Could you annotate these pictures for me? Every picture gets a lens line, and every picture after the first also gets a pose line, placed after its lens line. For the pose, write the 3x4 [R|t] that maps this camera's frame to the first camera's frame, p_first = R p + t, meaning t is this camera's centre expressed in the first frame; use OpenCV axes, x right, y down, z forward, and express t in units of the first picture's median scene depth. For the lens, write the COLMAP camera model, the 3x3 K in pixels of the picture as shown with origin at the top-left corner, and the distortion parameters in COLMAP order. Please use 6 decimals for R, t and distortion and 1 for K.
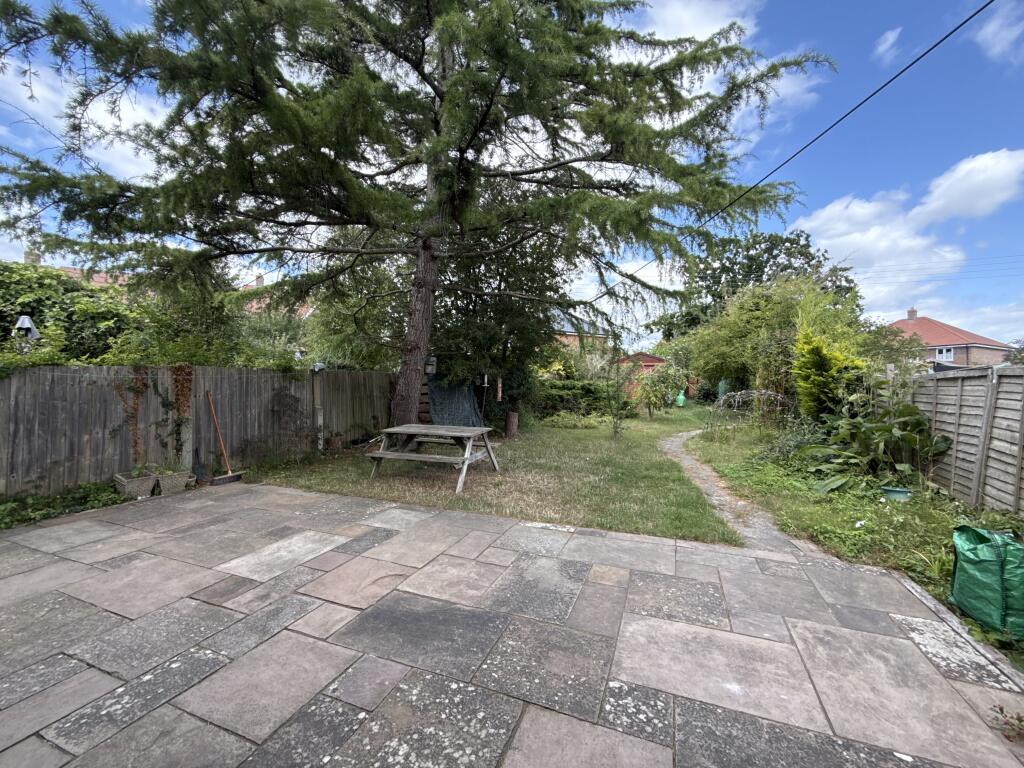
lens RADIAL K [[407.8, 0, 511.8], [0, 407.8, 383.6], [0, 0, 1]] dist [-0.001542, -0.000259]
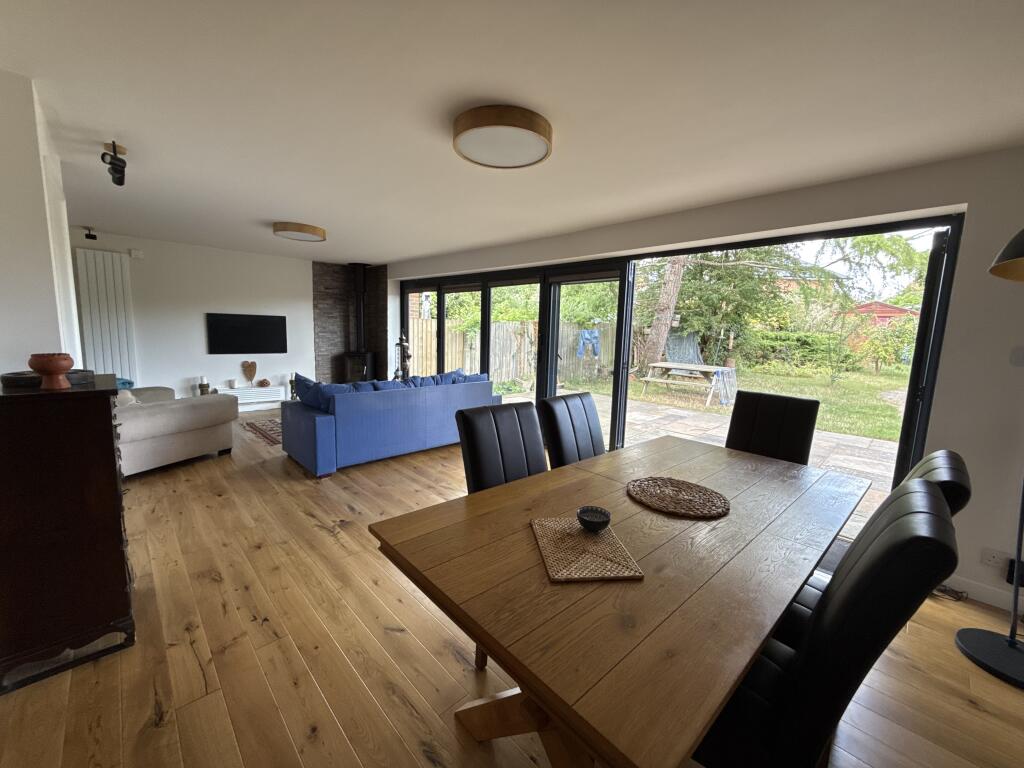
lens RADIAL K [[407.8, 0, 510.7], [0, 407.8, 384.5], [0, 0, 1]] dist [-0.001542, -0.000259]
pose [[0.912608, 0.077995, -0.401326, -0.078129], [-0.022283, 0.989664, 0.141662, -0.007862], [0.408227, -0.120339, 0.904914, -0.284539]]
